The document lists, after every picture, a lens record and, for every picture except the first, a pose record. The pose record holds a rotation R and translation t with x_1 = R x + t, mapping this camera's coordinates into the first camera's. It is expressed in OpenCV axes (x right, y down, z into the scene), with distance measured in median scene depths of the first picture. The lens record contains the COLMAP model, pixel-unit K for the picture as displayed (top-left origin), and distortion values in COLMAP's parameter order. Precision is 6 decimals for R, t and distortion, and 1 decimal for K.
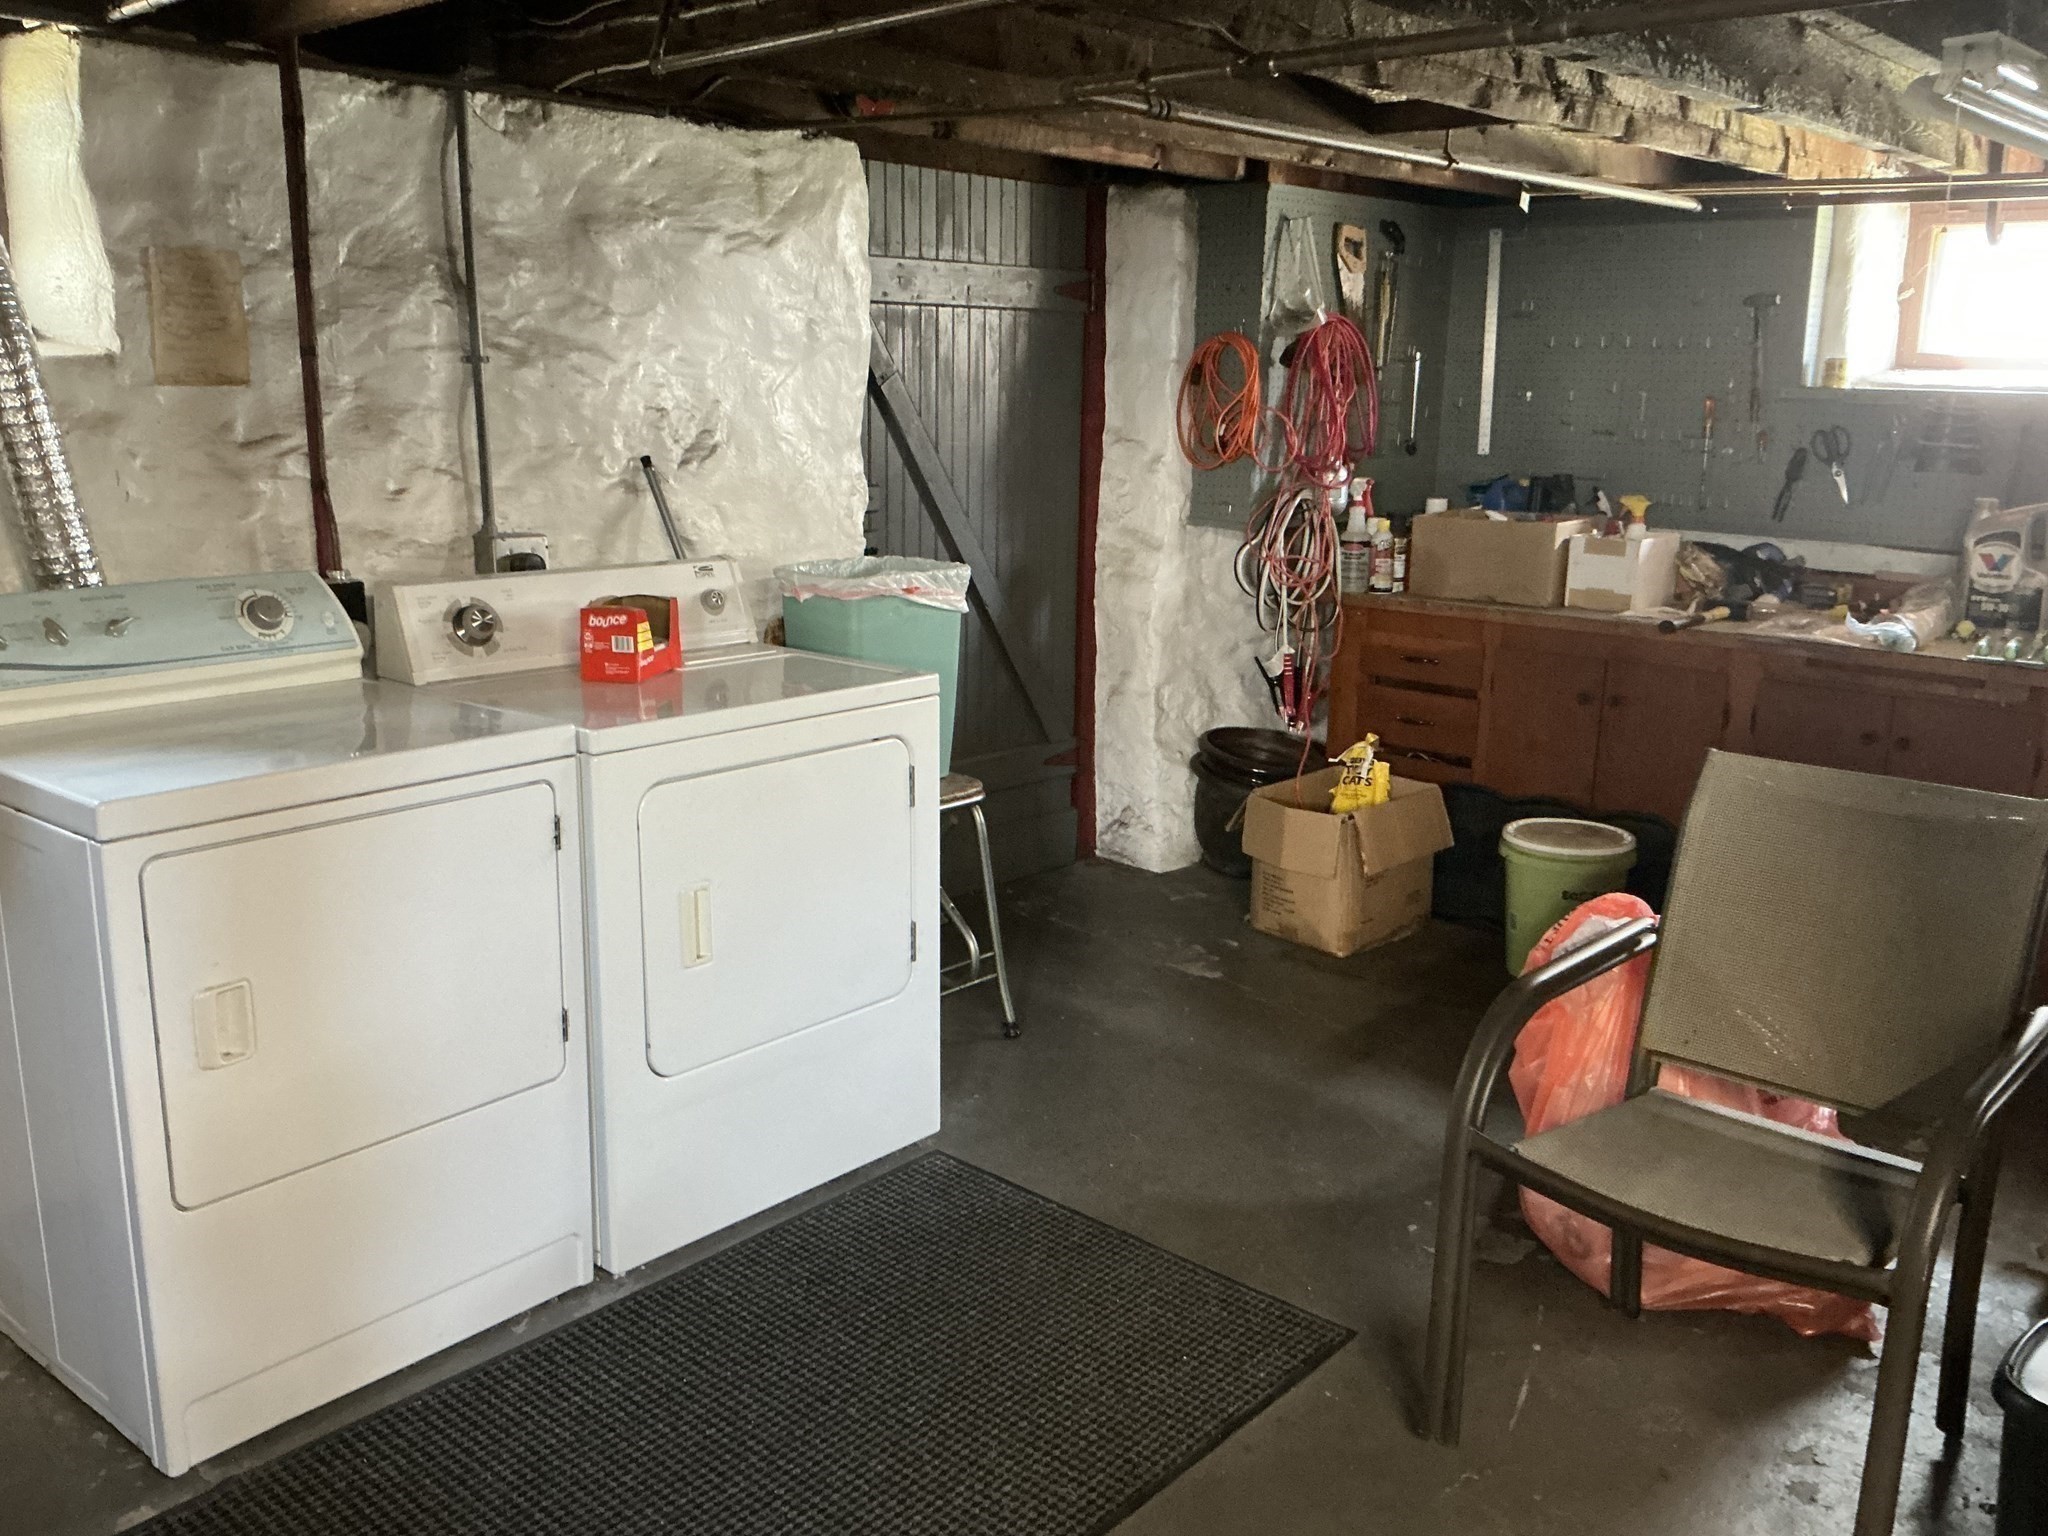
lens RADIAL K [[1716.2, 0, 1015.9], [0, 1716.2, 763.4], [0, 0, 1]] dist [0.074612, -0.147108]
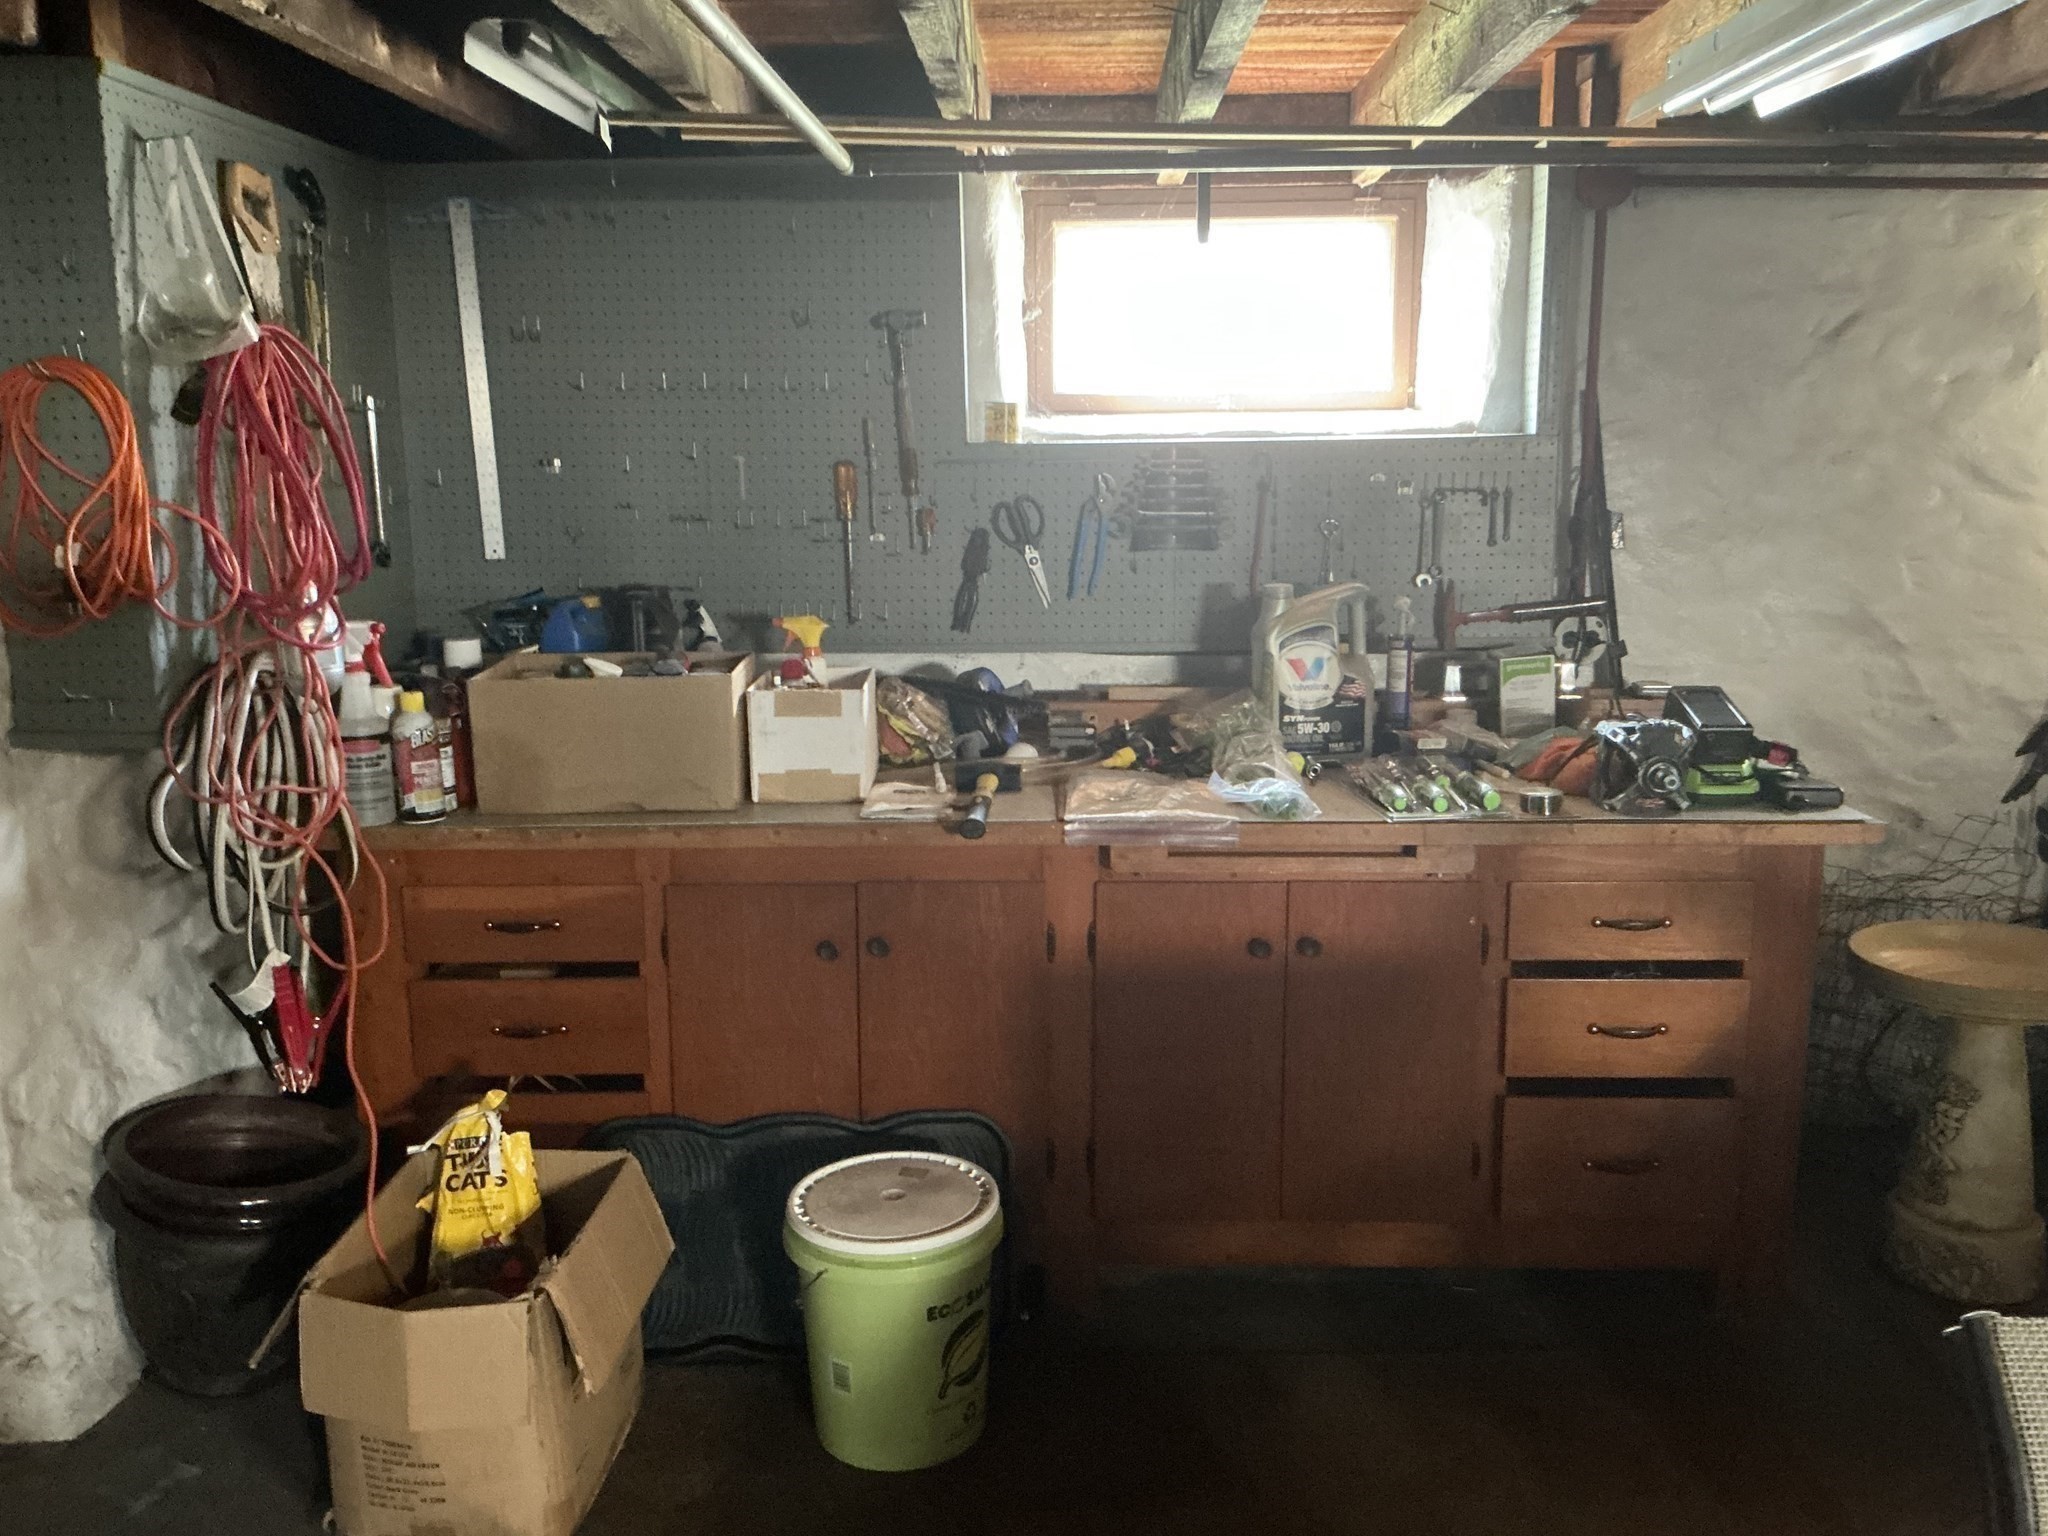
lens RADIAL K [[1716.2, 0, 1031.8], [0, 1716.2, 767.8], [0, 0, 1]] dist [0.074612, -0.147108]
pose [[0.735750, -0.151346, 0.660126, -0.012917], [0.169684, 0.984816, 0.036664, -0.106376], [-0.655651, 0.085037, 0.750260, 0.460651]]
